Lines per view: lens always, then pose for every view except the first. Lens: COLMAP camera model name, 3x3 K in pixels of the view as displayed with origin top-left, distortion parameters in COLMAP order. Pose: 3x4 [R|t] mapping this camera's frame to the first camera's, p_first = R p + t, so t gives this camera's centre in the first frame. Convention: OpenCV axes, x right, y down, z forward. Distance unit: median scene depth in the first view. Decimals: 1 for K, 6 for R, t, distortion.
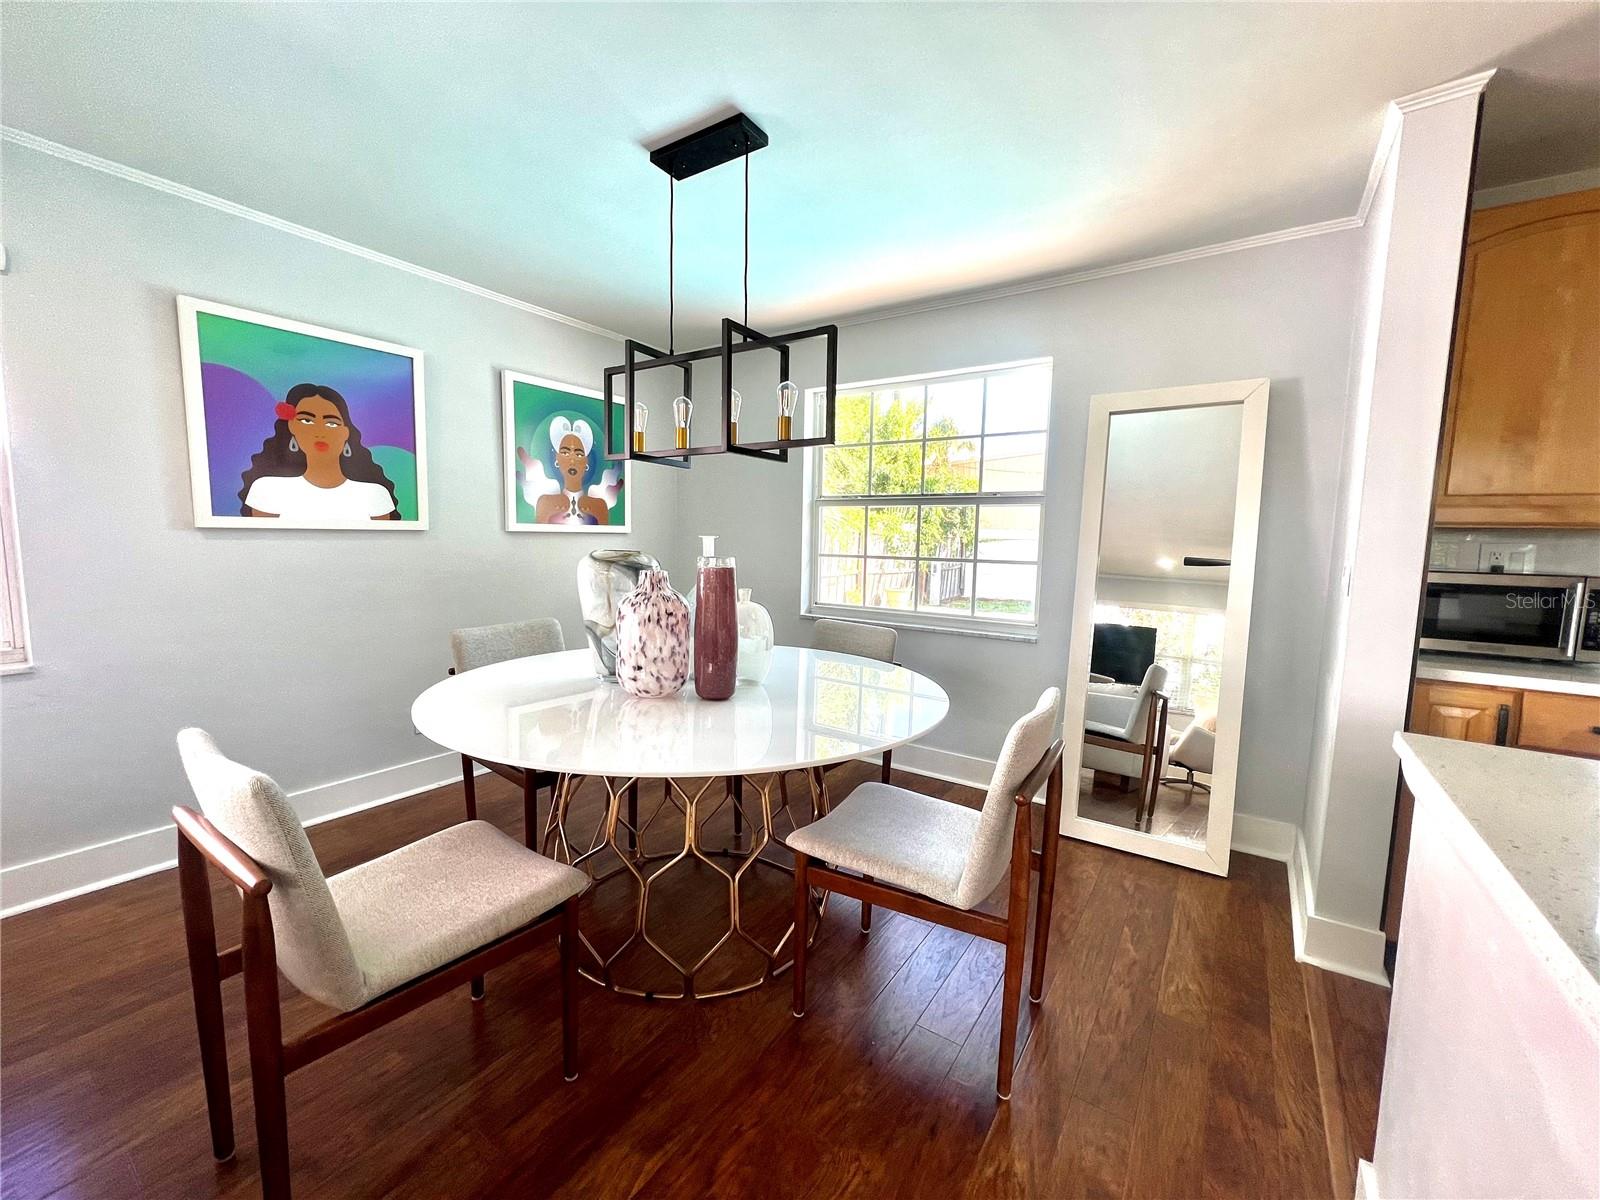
lens RADIAL K [[644.2, 0, 803.7], [0, 644.2, 603.5], [0, 0, 1]] dist [-0.001227, 0.000415]
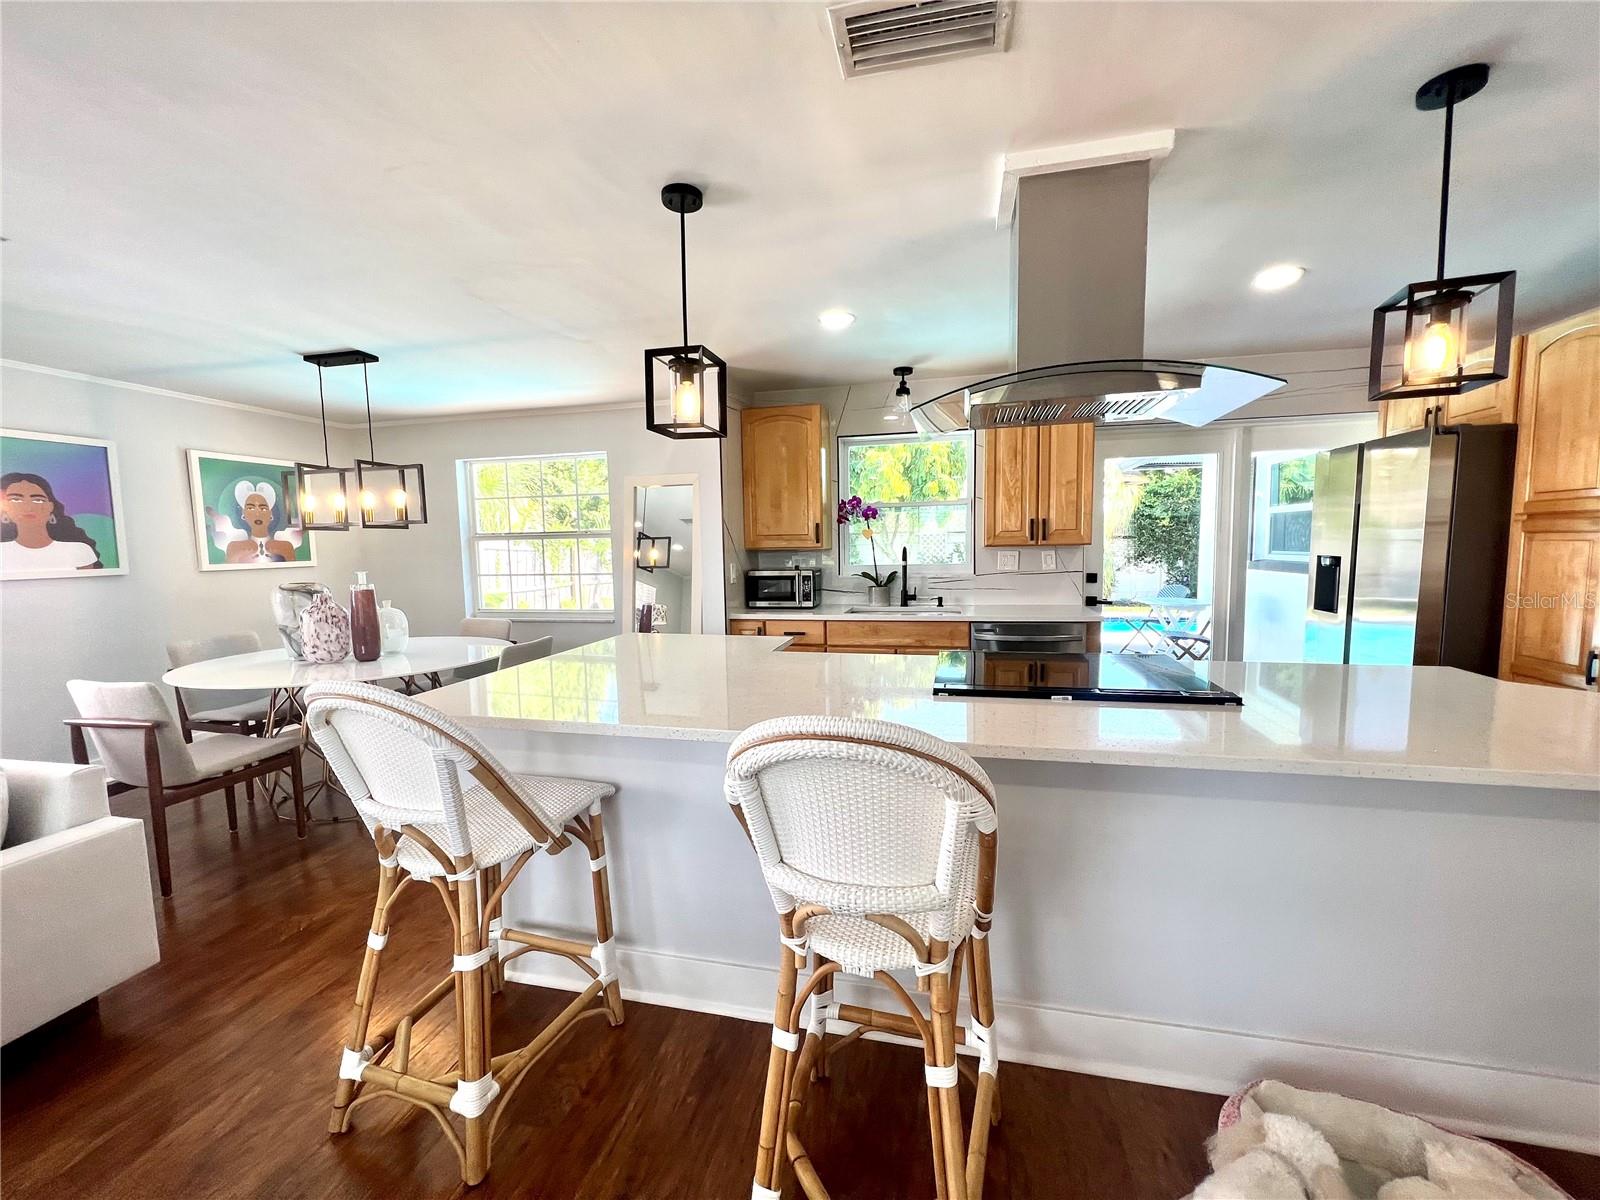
lens RADIAL K [[642.2, 0, 803.6], [0, 642.2, 602.3], [0, 0, 1]] dist [-0.001993, 0.000775]
pose [[0.933201, -0.070042, 0.352464, 0.254367], [0.074093, 0.997249, 0.002003, 0.045330], [-0.351635, 0.024246, 0.935823, -0.755441]]
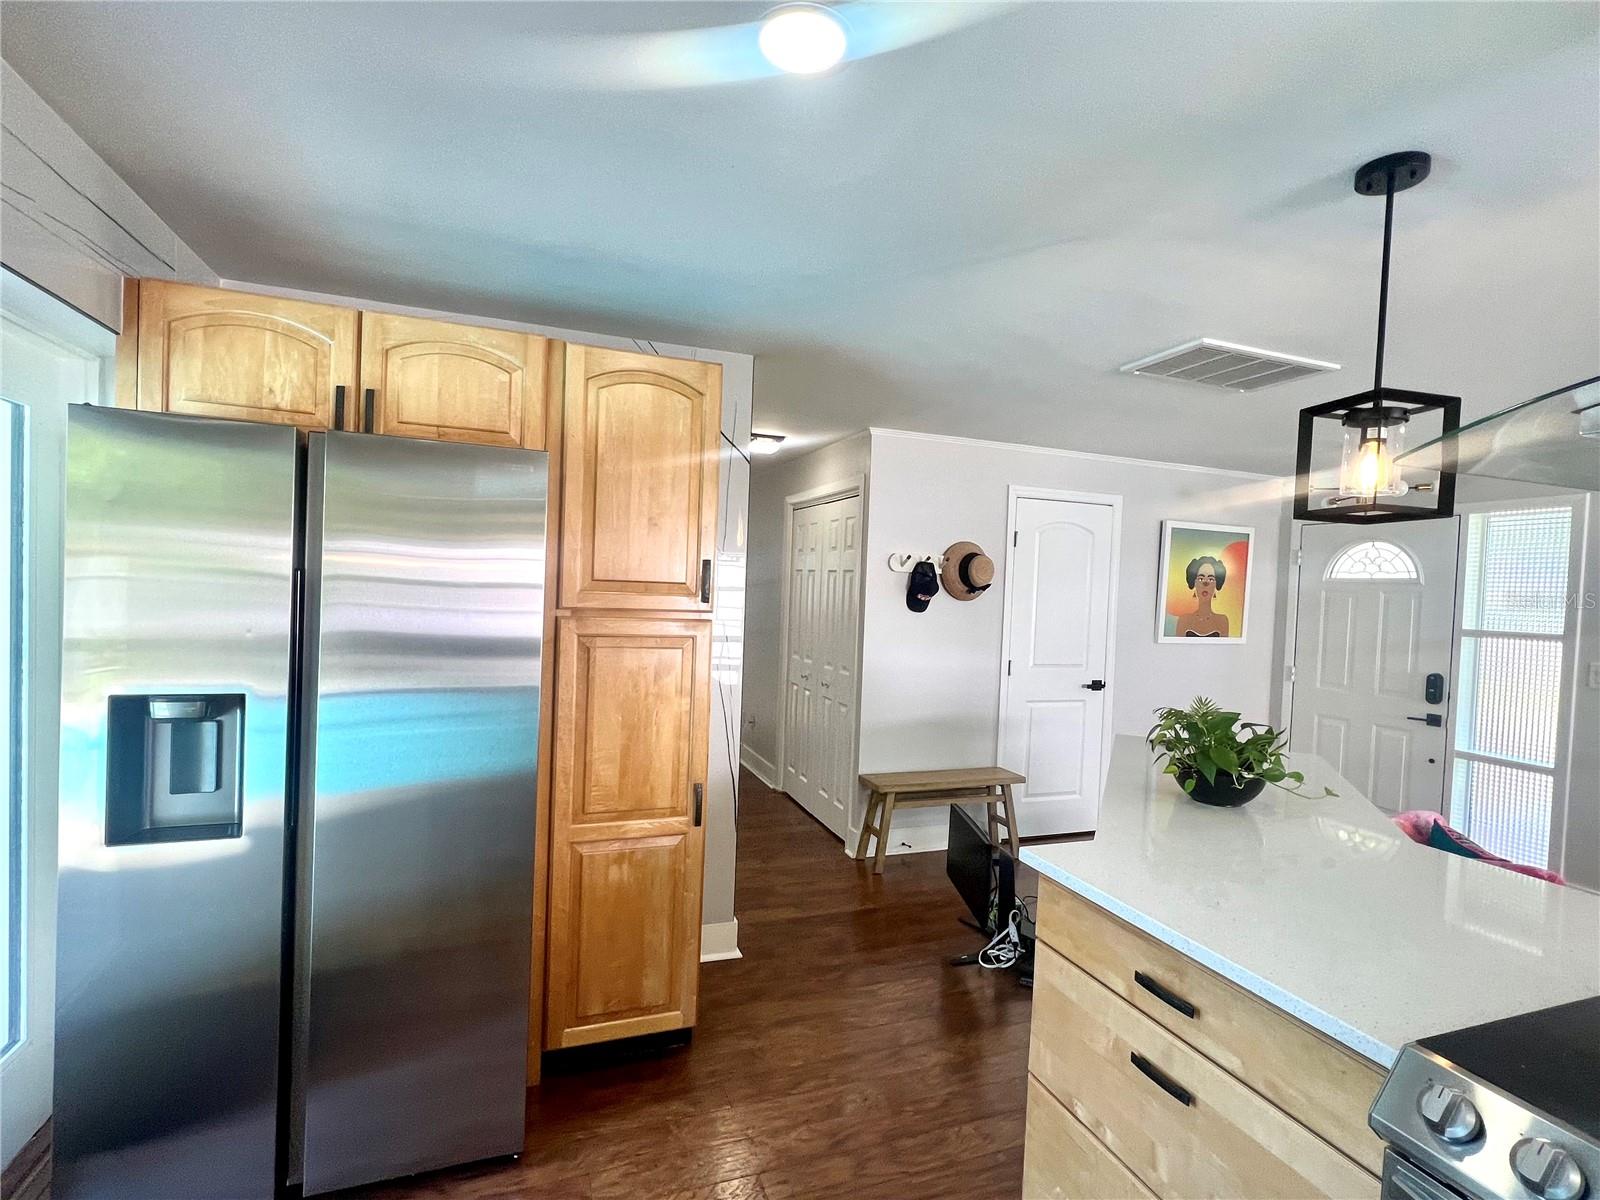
lens RADIAL K [[759.9, 0, 803.1], [0, 759.9, 606.5], [0, 0, 1]] dist [-0.000593, 0.000622]
pose [[-0.813313, -0.067404, 0.577909, 0.973428], [0.005080, 0.992406, 0.122897, -0.101525], [-0.581805, 0.102890, -0.806794, 0.253807]]
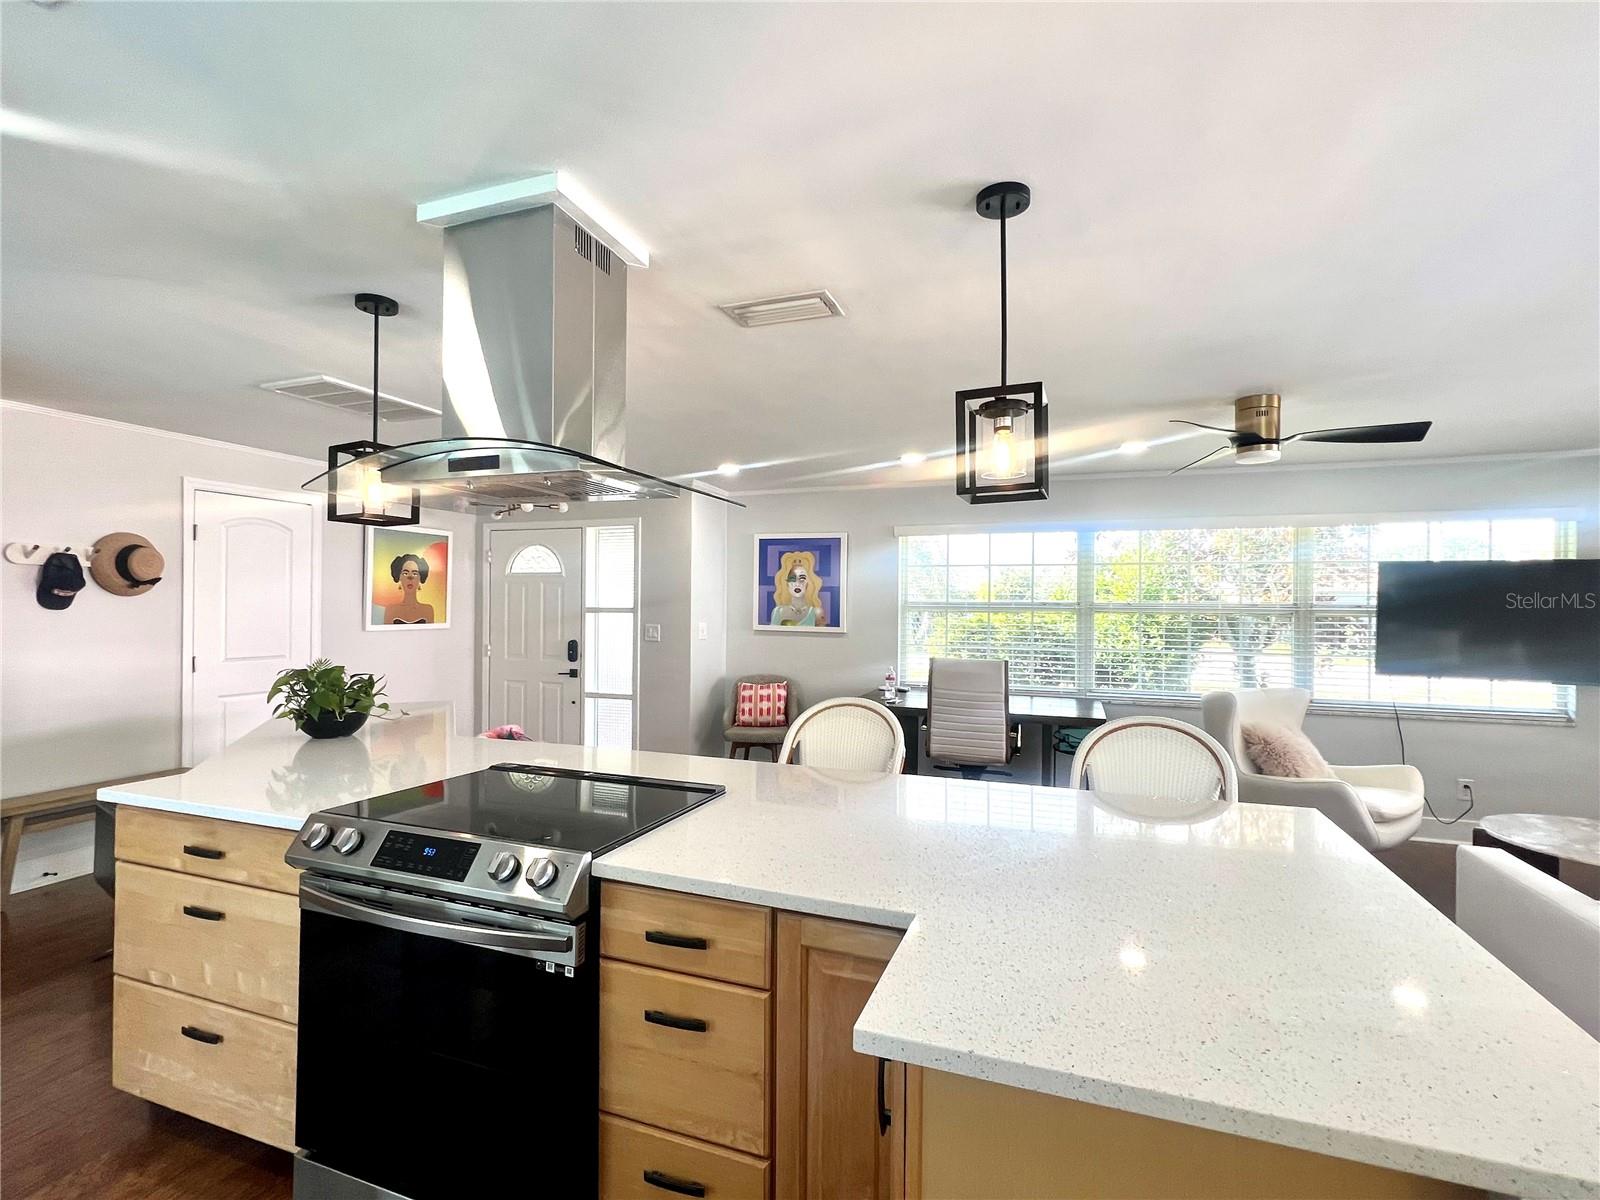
lens RADIAL K [[756.8, 0, 802.1], [0, 756.8, 605.3], [0, 0, 1]] dist [-0.002200, -0.000332]
pose [[-0.969172, -0.028814, -0.244693, 0.706374], [-0.053611, 0.994005, 0.095289, -0.109223], [0.240480, 0.105470, -0.964907, 0.508553]]
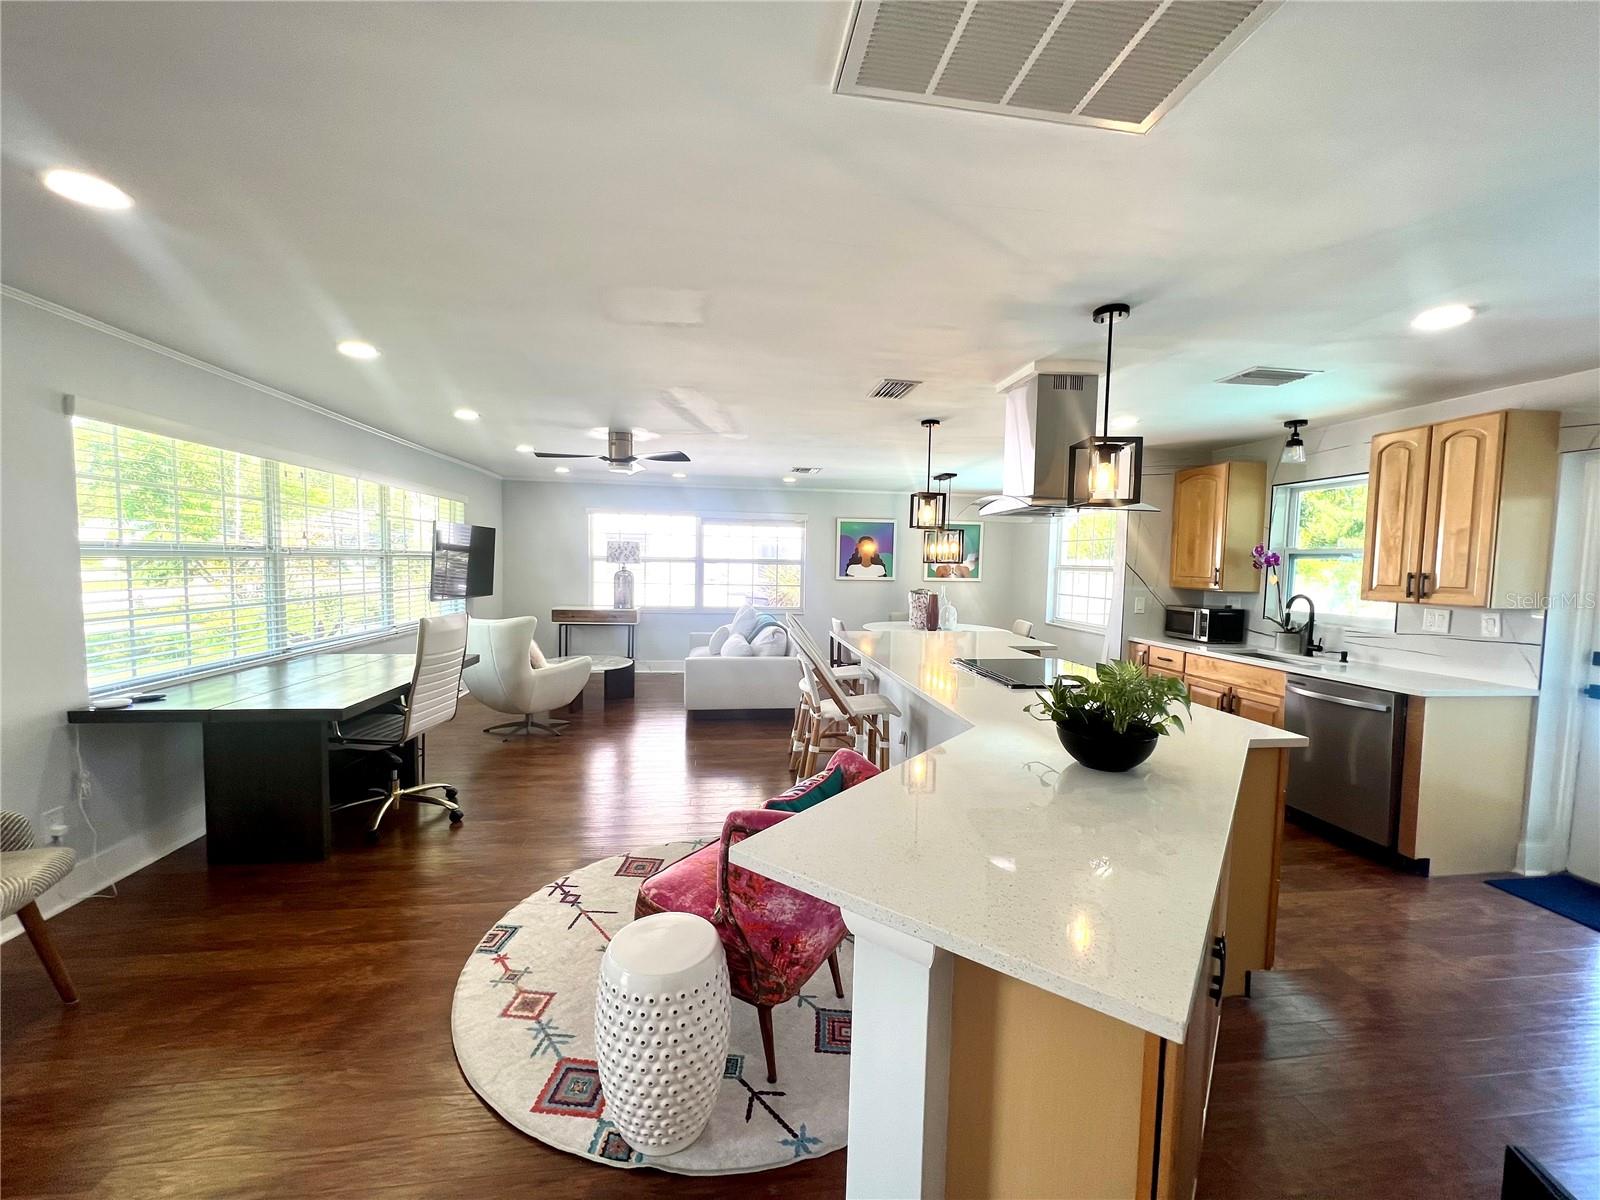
lens RADIAL K [[644.2, 0, 803.7], [0, 644.2, 603.5], [0, 0, 1]] dist [-0.001227, 0.000415]
pose [[0.669222, 0.043446, -0.741792, 1.338459], [-0.085432, 0.996168, -0.018729, 0.082148], [0.738135, 0.075906, 0.670369, -1.277219]]
